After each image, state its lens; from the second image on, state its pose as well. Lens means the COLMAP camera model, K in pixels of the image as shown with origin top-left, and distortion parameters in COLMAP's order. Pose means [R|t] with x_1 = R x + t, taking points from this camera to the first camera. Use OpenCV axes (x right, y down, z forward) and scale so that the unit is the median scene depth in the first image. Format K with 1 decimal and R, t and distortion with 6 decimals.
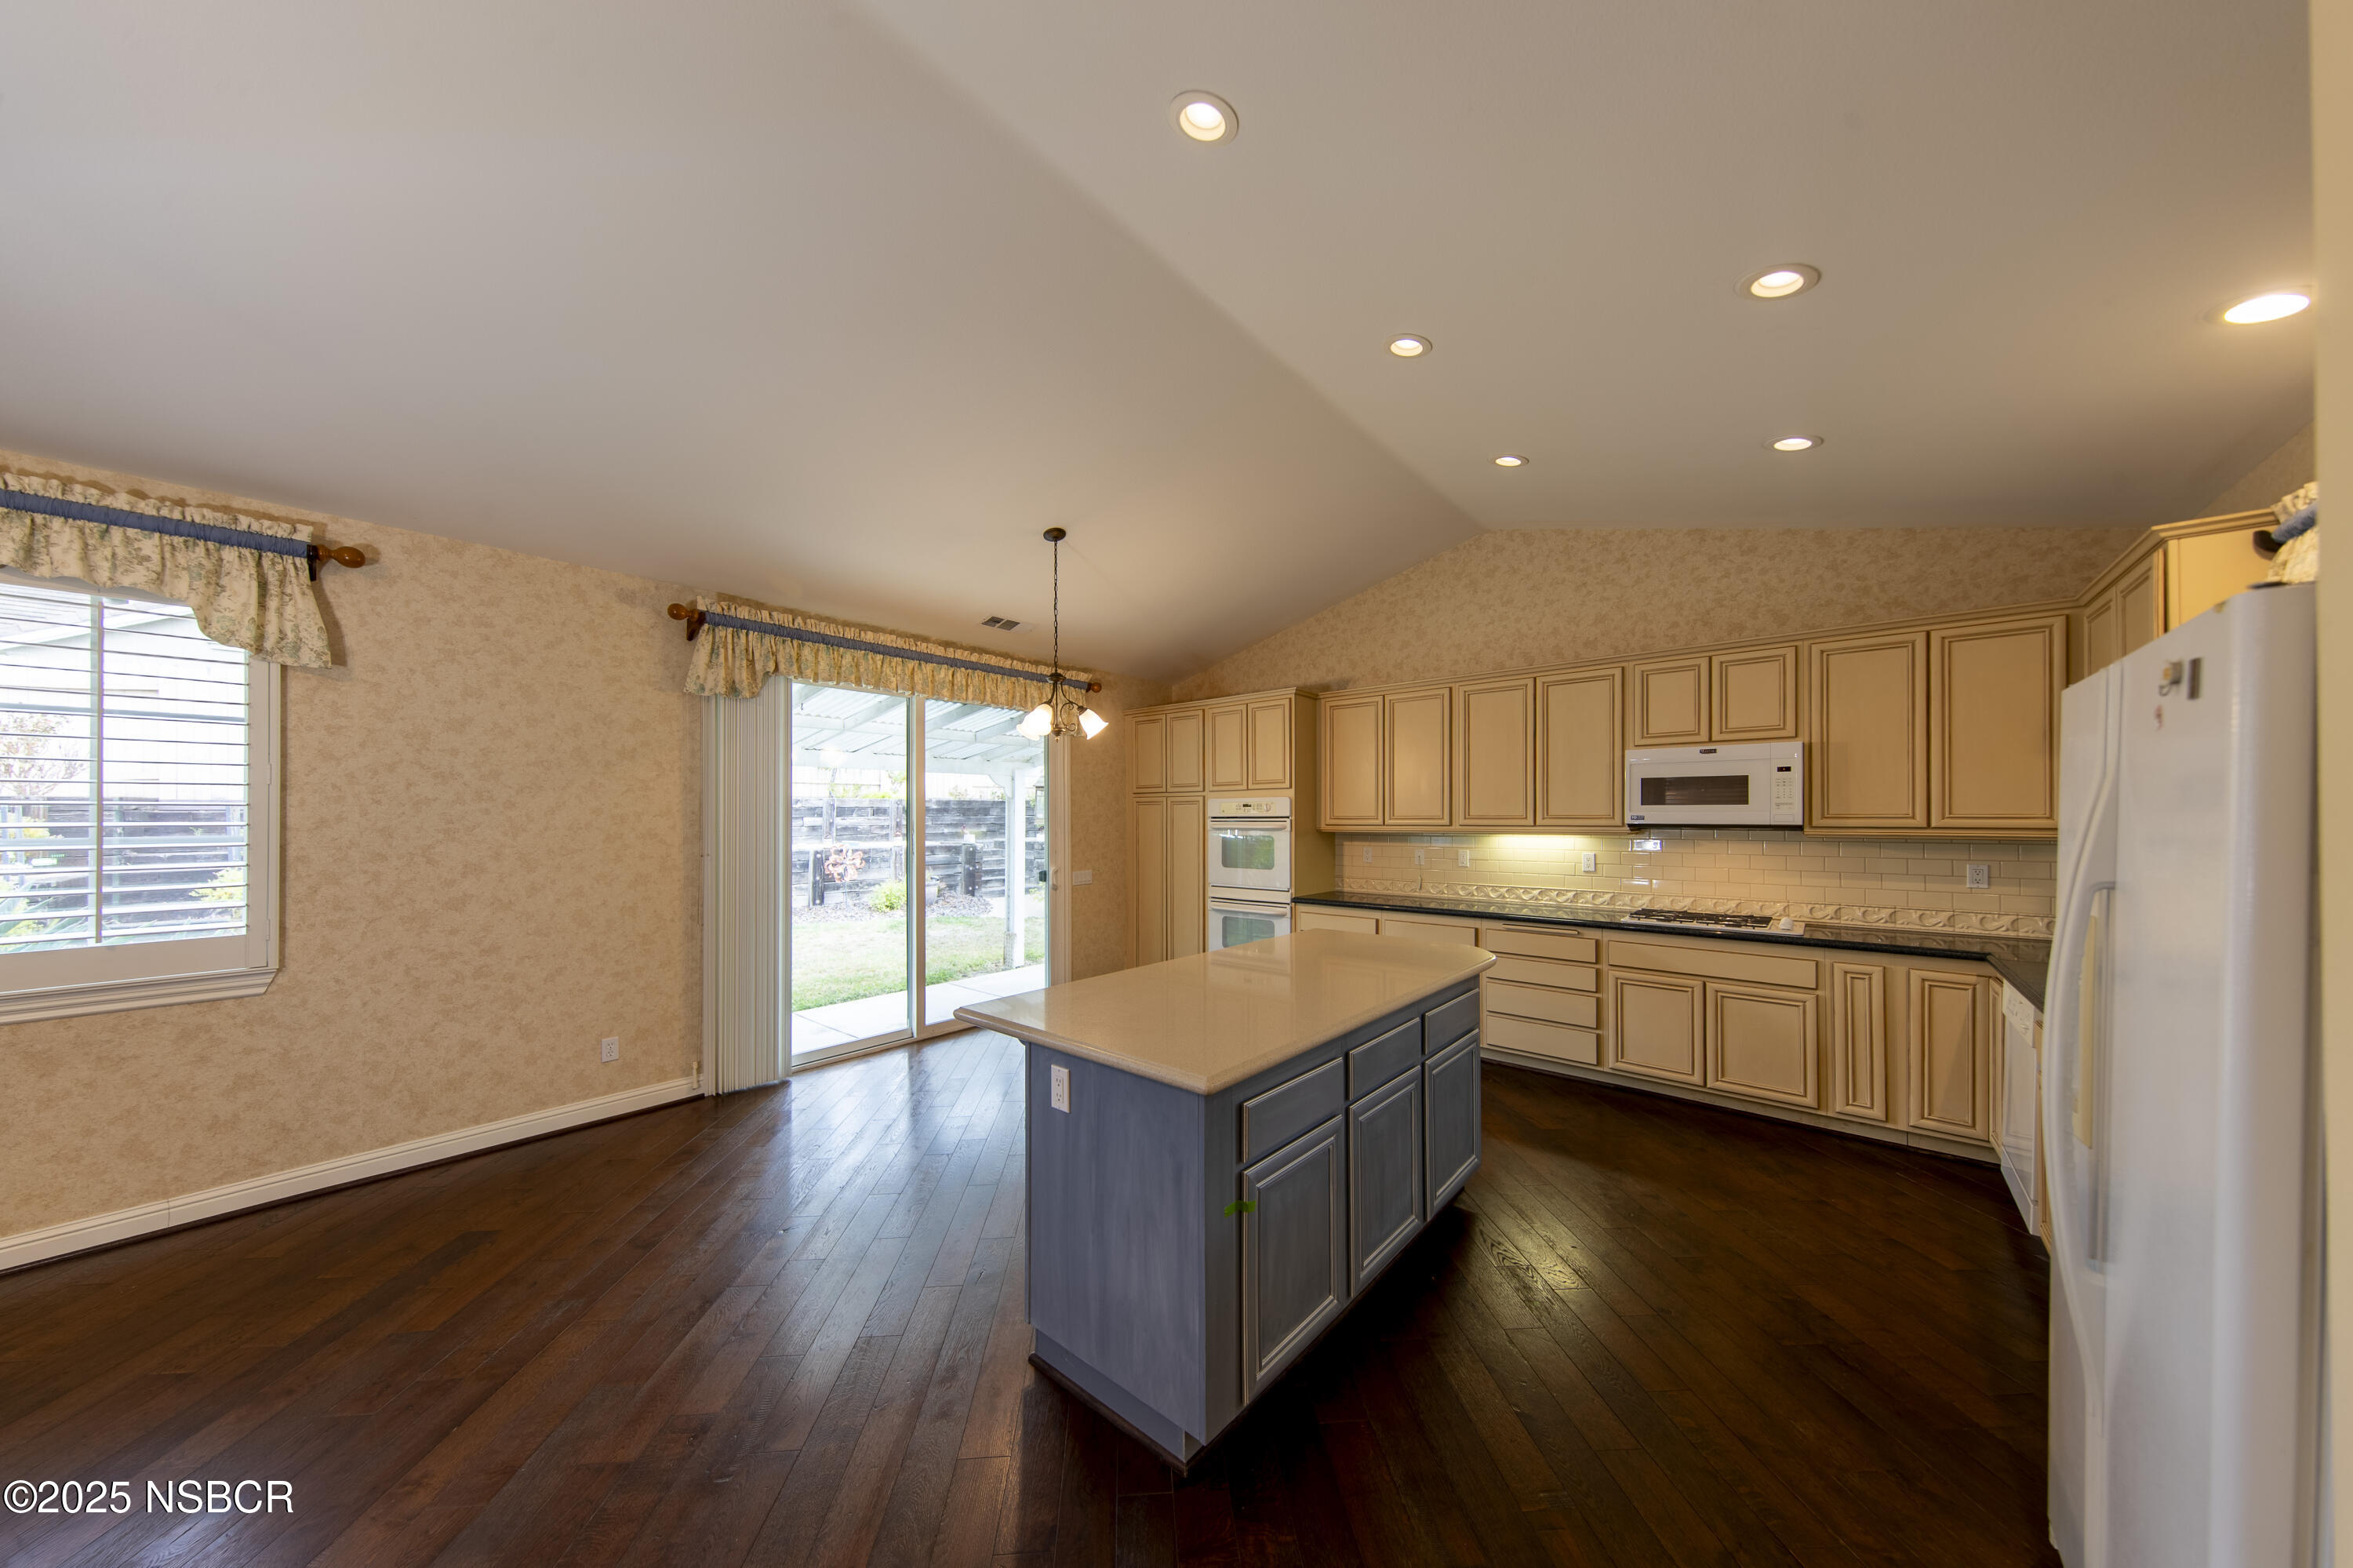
lens RADIAL K [[747.3, 0, 1173.8], [0, 747.3, 814.6], [0, 0, 1]] dist [0.008587, -0.001560]
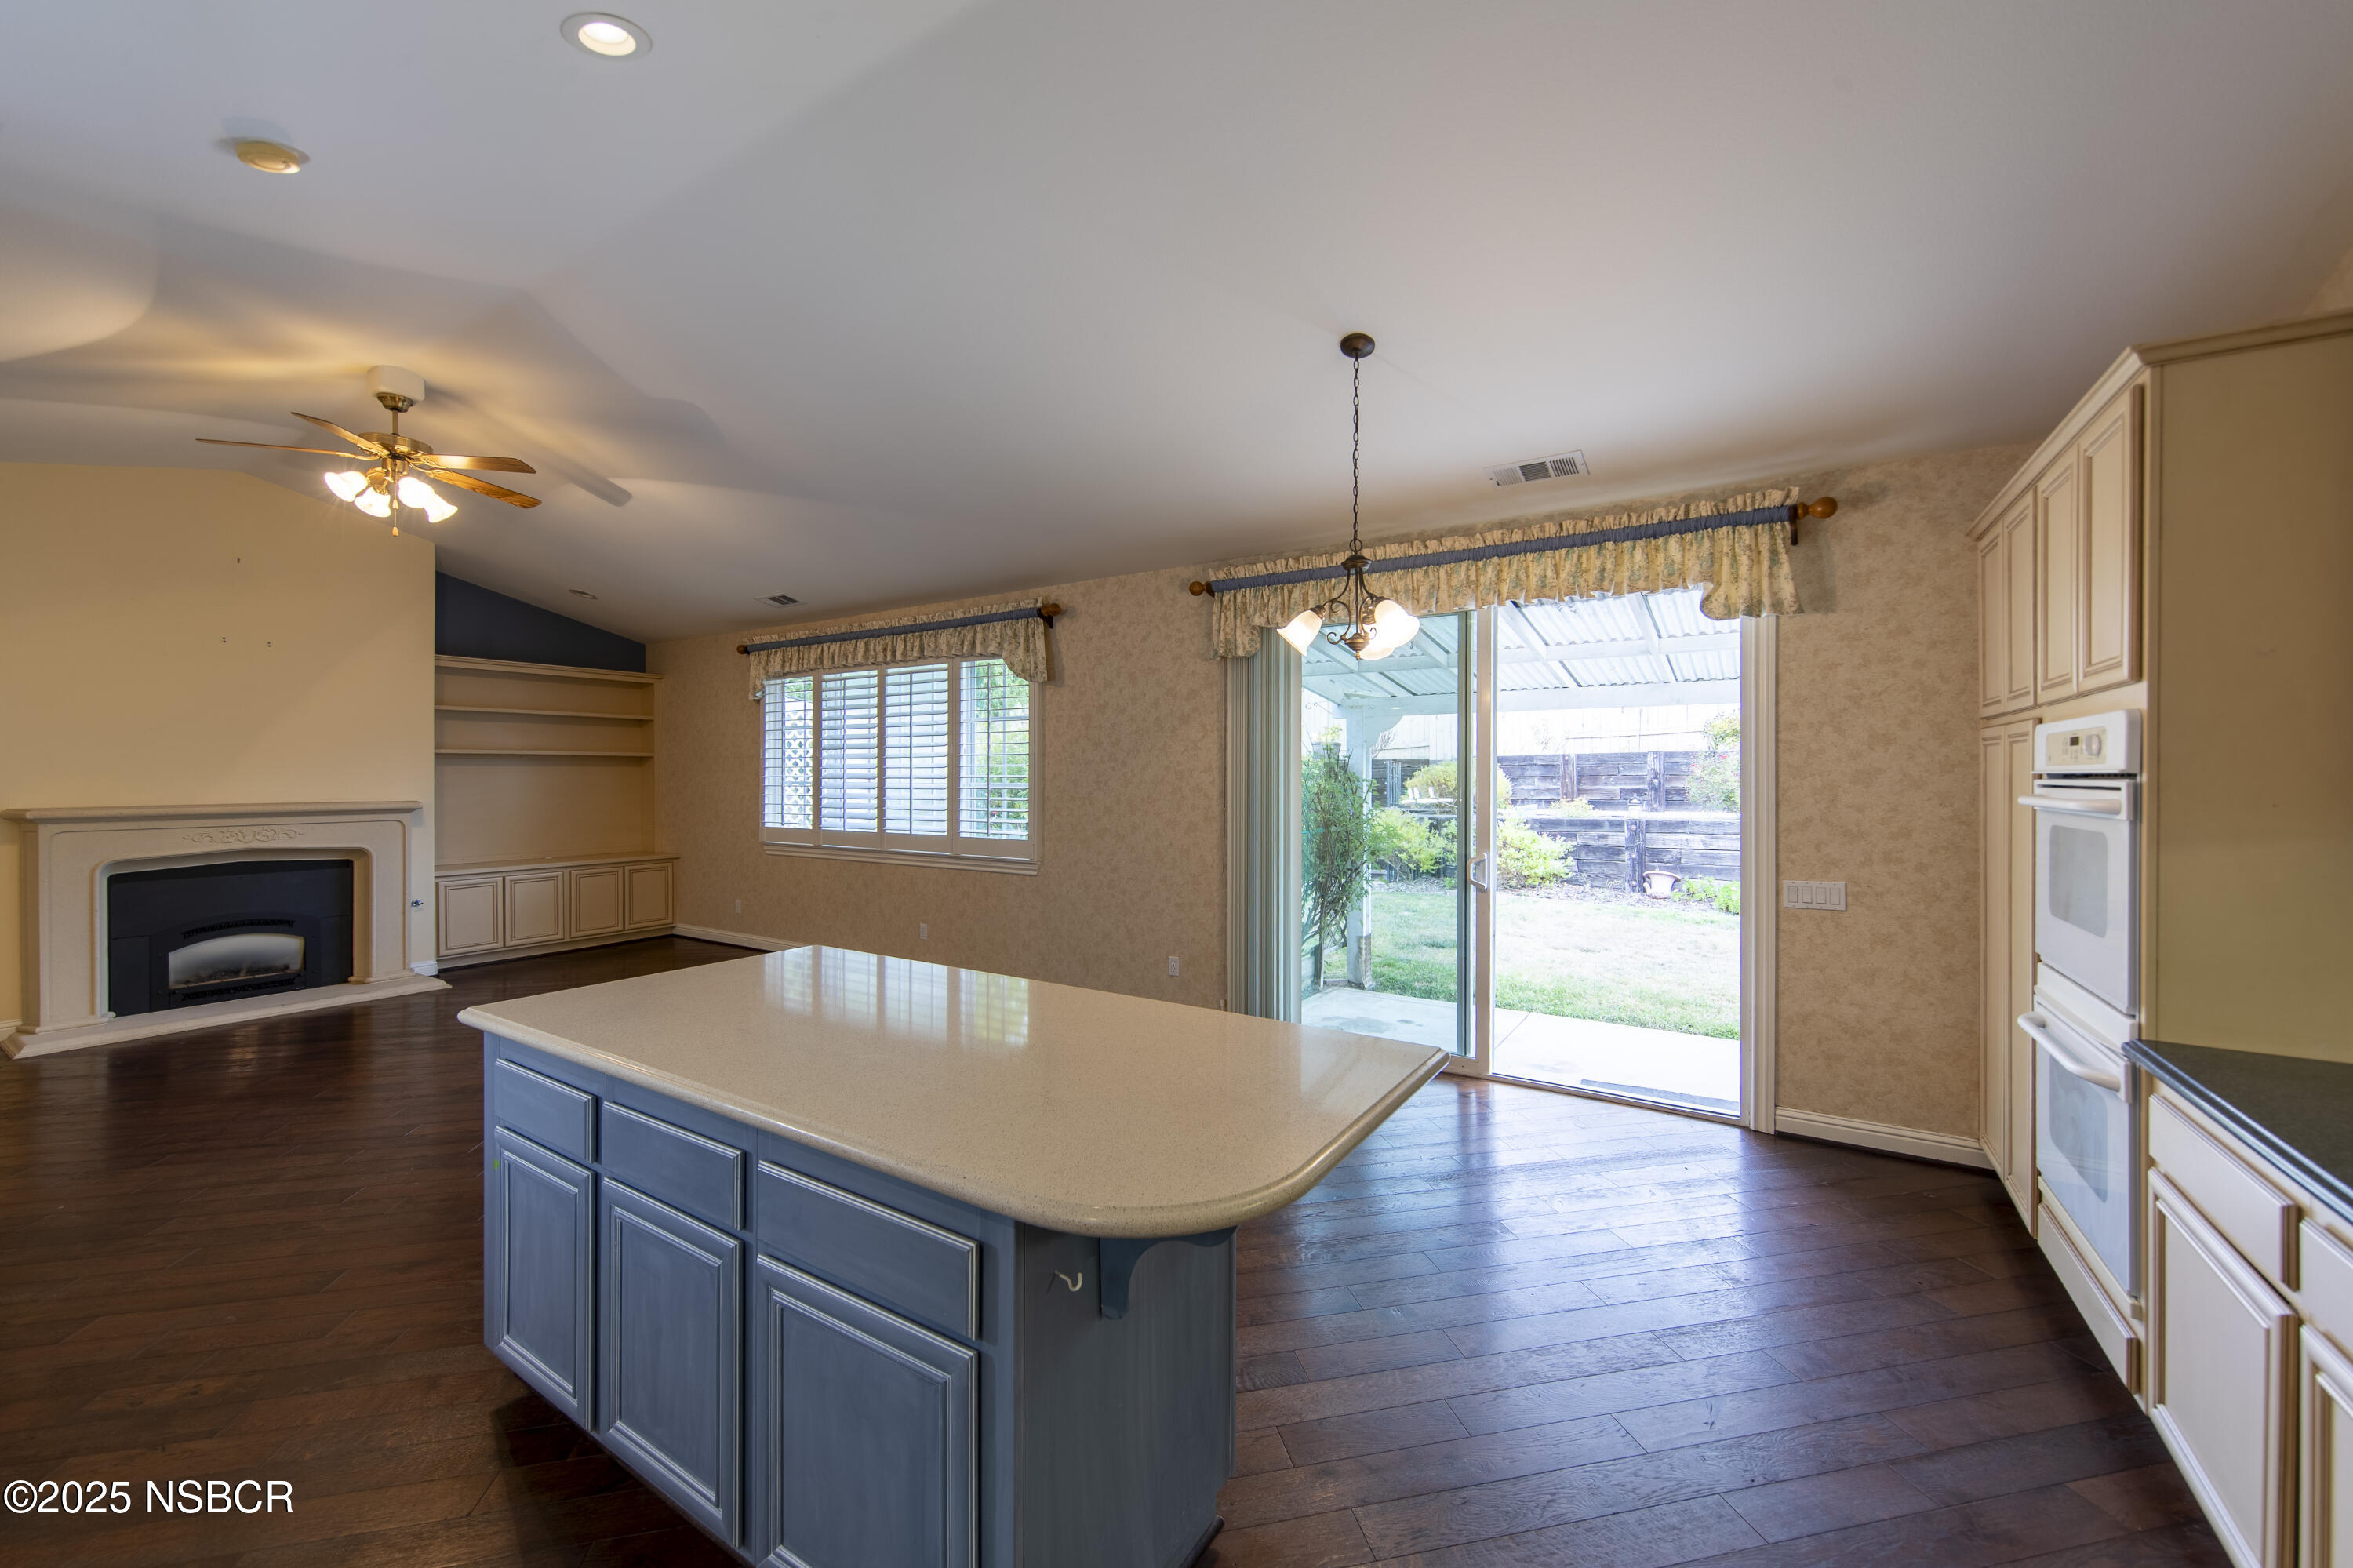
lens RADIAL K [[903.6, 0, 1209.2], [0, 903.6, 774.7], [0, 0, 1]] dist [-0.001045, -0.000078]
pose [[0.148946, 0.005166, -0.988832, 0.674455], [0.001142, 0.999985, 0.005396, -0.001885], [0.988845, -0.001933, 0.148938, 0.827905]]
